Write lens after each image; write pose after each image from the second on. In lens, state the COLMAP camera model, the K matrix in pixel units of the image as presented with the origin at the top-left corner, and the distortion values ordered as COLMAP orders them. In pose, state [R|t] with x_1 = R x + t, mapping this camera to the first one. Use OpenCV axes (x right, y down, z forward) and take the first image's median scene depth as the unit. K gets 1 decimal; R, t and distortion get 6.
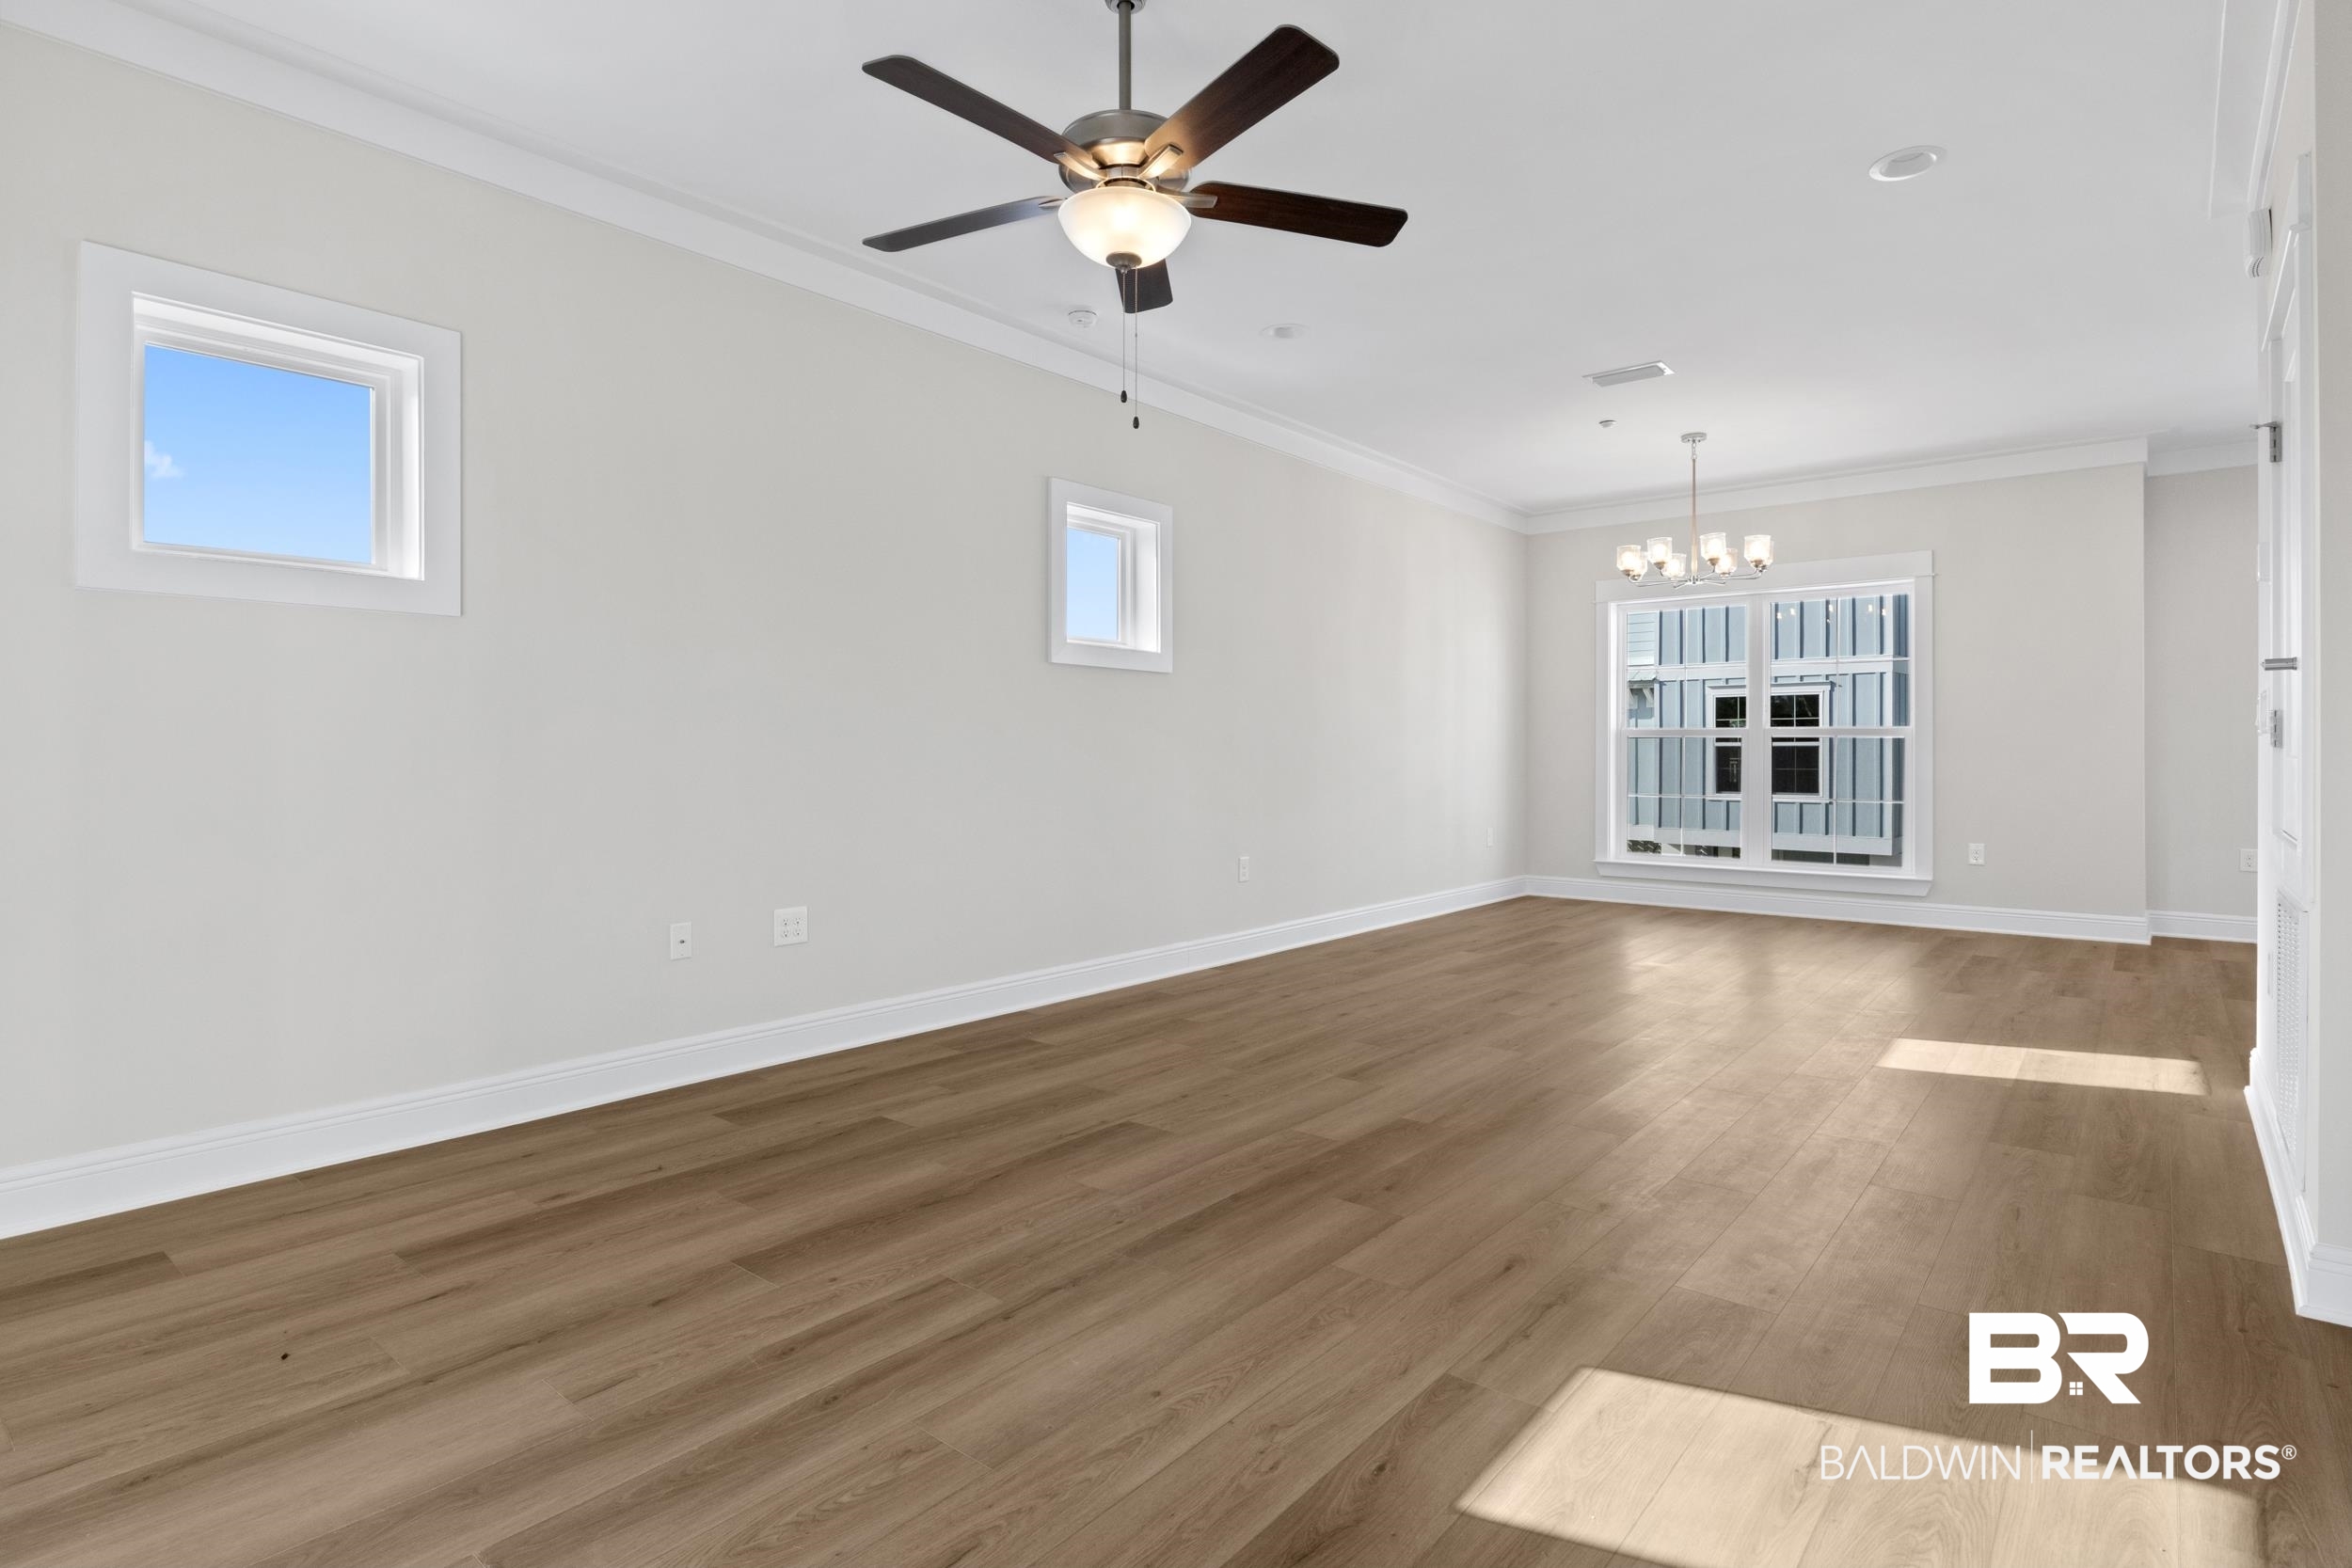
lens RADIAL K [[1182.9, 0, 1183.3], [0, 1182.9, 775.9], [0, 0, 1]] dist [-0.005123, -0.000132]
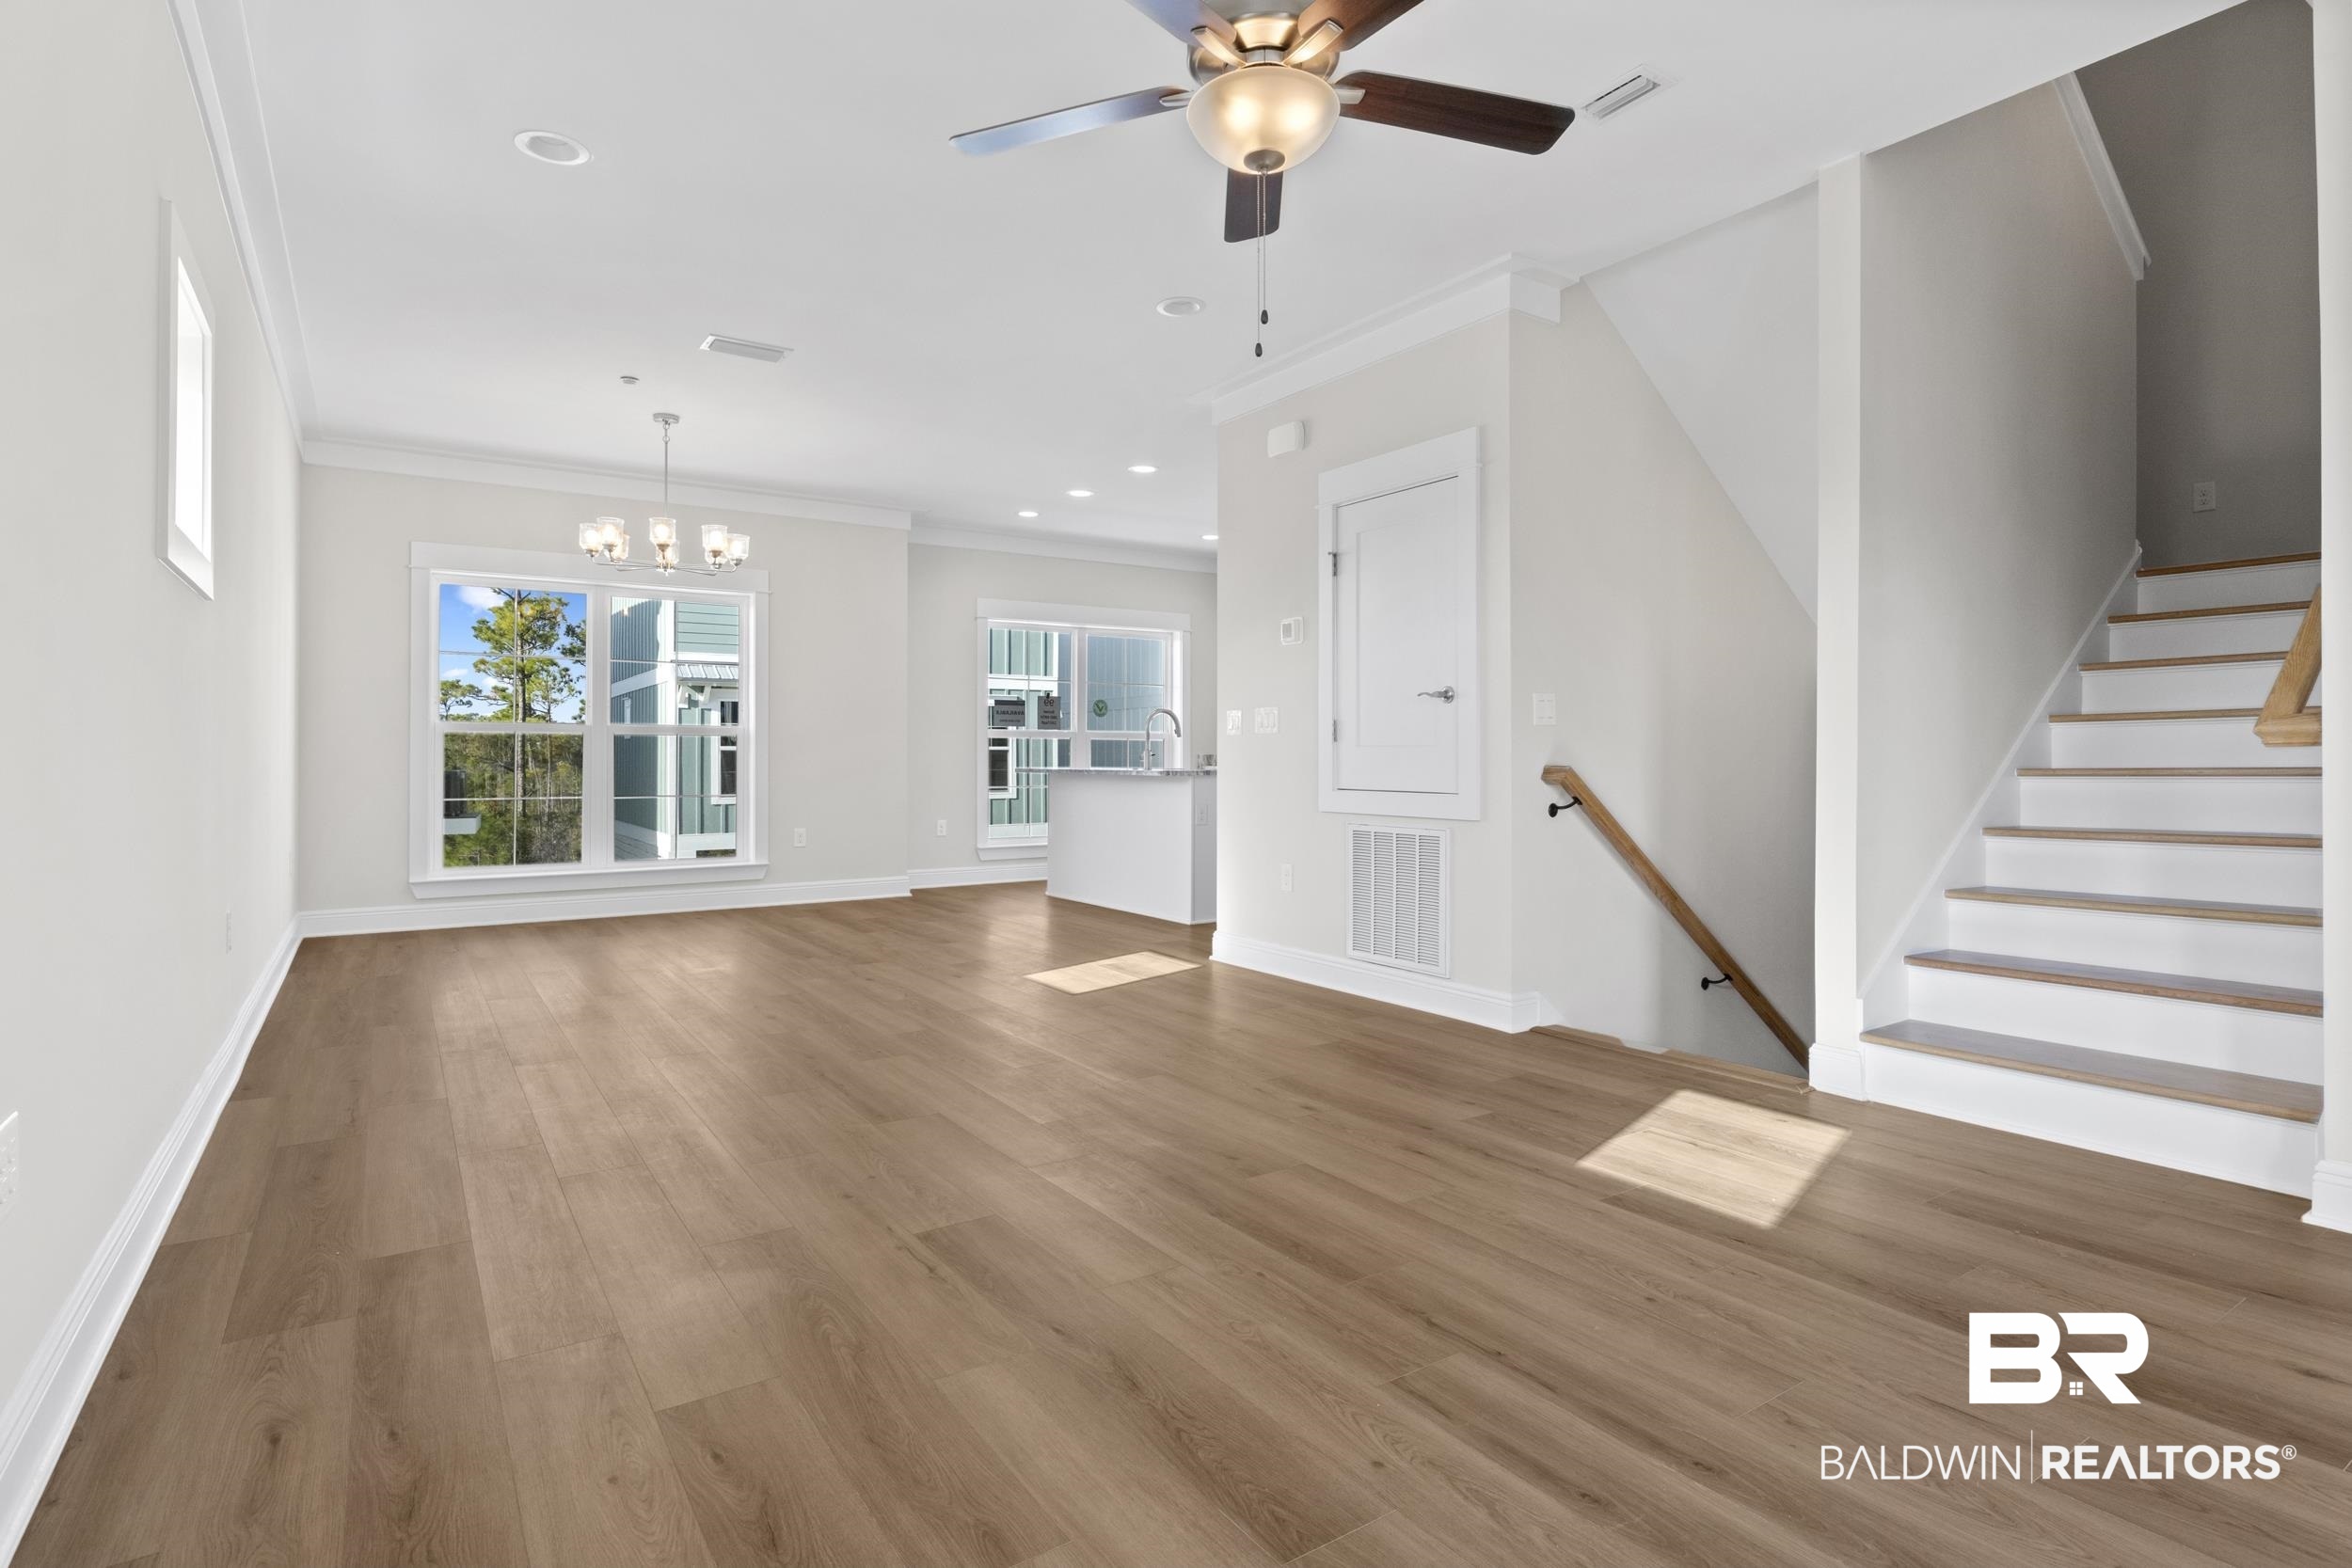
lens RADIAL K [[1182.9, 0, 1182.6], [0, 1182.9, 762.7], [0, 0, 1]] dist [-0.005123, -0.000132]
pose [[0.287693, -0.004319, 0.957713, -0.801656], [0.020780, 0.999783, -0.001733, 0.006241], [-0.957497, 0.020399, 0.287720, 0.721311]]
